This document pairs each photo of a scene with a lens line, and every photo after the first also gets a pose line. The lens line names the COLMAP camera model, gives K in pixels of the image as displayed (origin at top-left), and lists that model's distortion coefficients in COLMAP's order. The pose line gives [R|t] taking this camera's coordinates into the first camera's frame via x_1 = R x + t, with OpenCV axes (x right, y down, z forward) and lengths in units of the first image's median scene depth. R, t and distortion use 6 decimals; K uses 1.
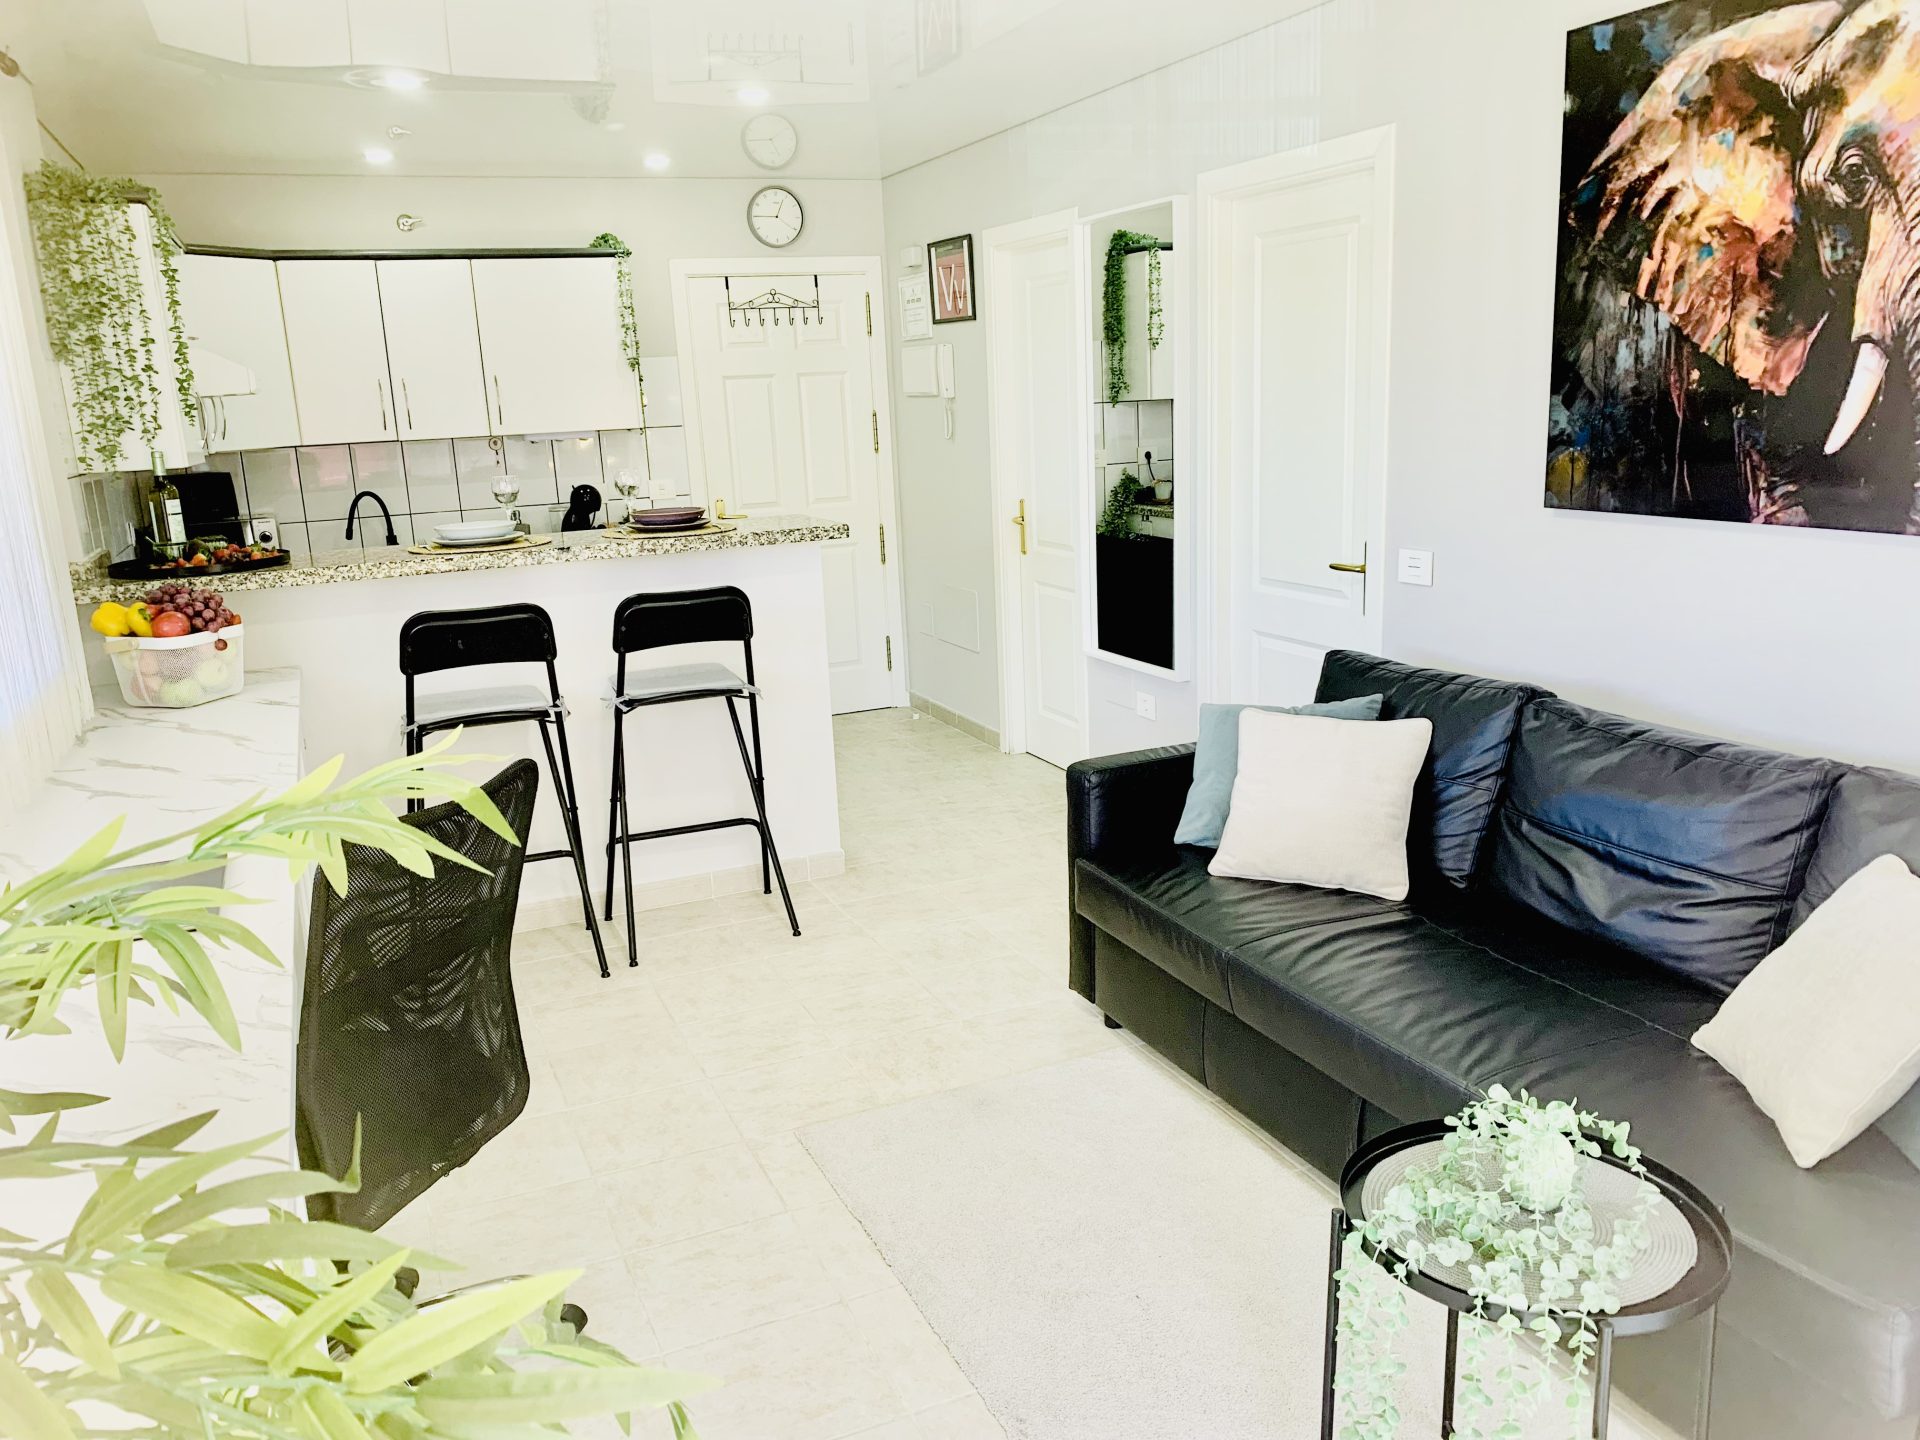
lens RADIAL K [[1469.0, 0, 960.0], [0, 1469.0, 720.0], [0, 0, 1]] dist [0.043382, -0.056048]
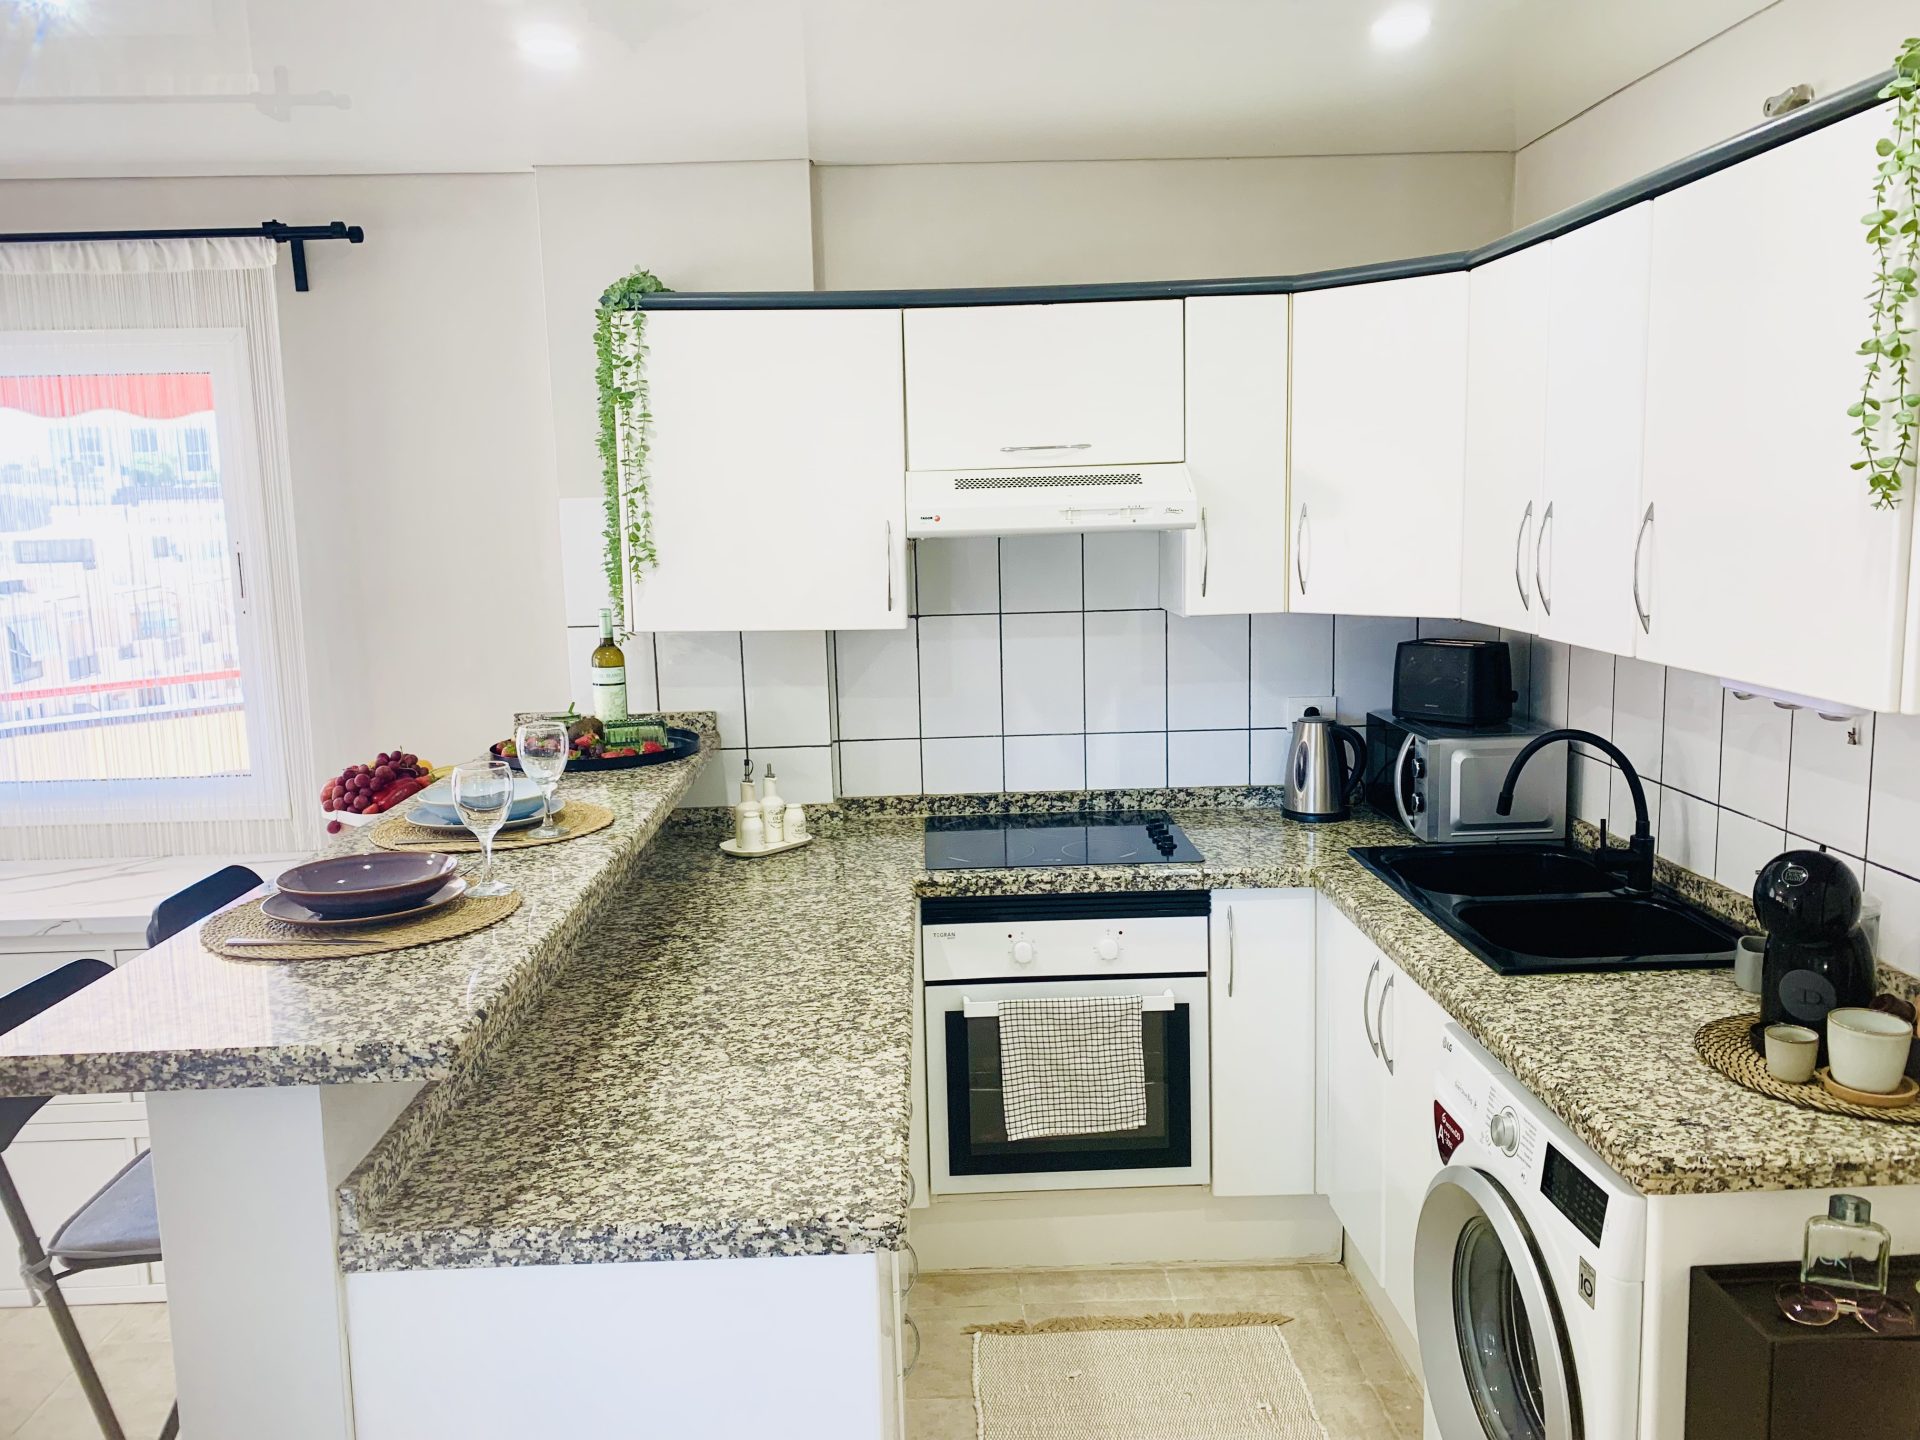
lens RADIAL K [[1469.0, 0, 960.0], [0, 1469.0, 720.0], [0, 0, 1]] dist [0.043382, -0.056048]
pose [[-0.360443, 0.197544, -0.911623, 0.179888], [-0.165290, 0.948325, 0.270850, -0.446469], [0.918020, 0.248308, -0.309165, 1.709609]]
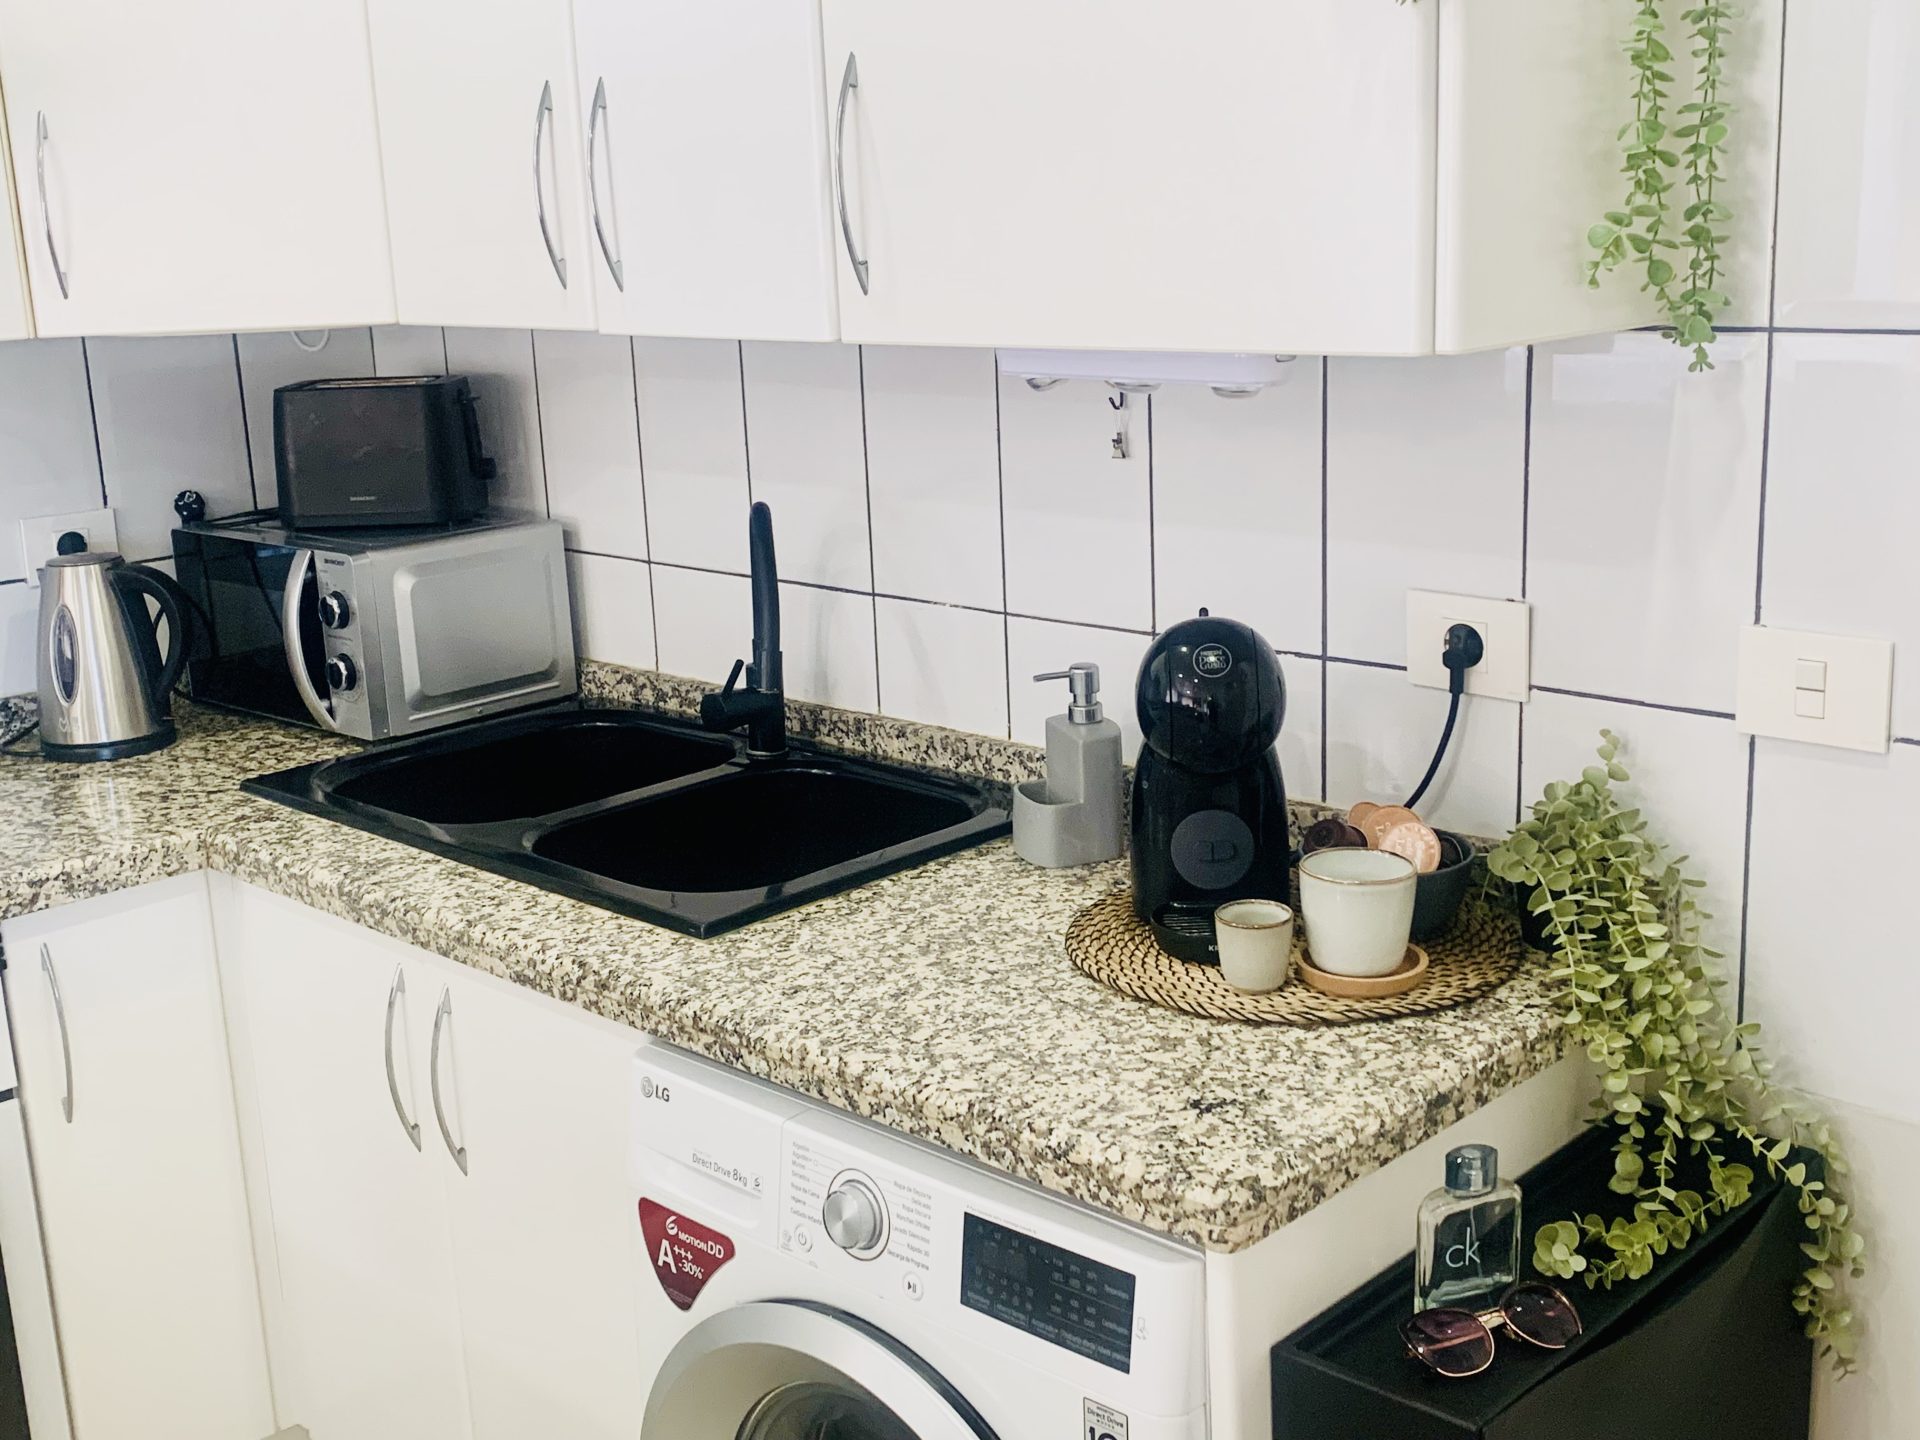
lens RADIAL K [[2157.7, 0, 963.8], [0, 2157.7, 708.4], [0, 0, 1]] dist [0.207733, -0.587987]
pose [[0.379142, 0.249126, -0.891172, -0.013528], [-0.182280, 0.964314, 0.192023, -0.362857], [0.907208, 0.089638, 0.411022, 1.579897]]
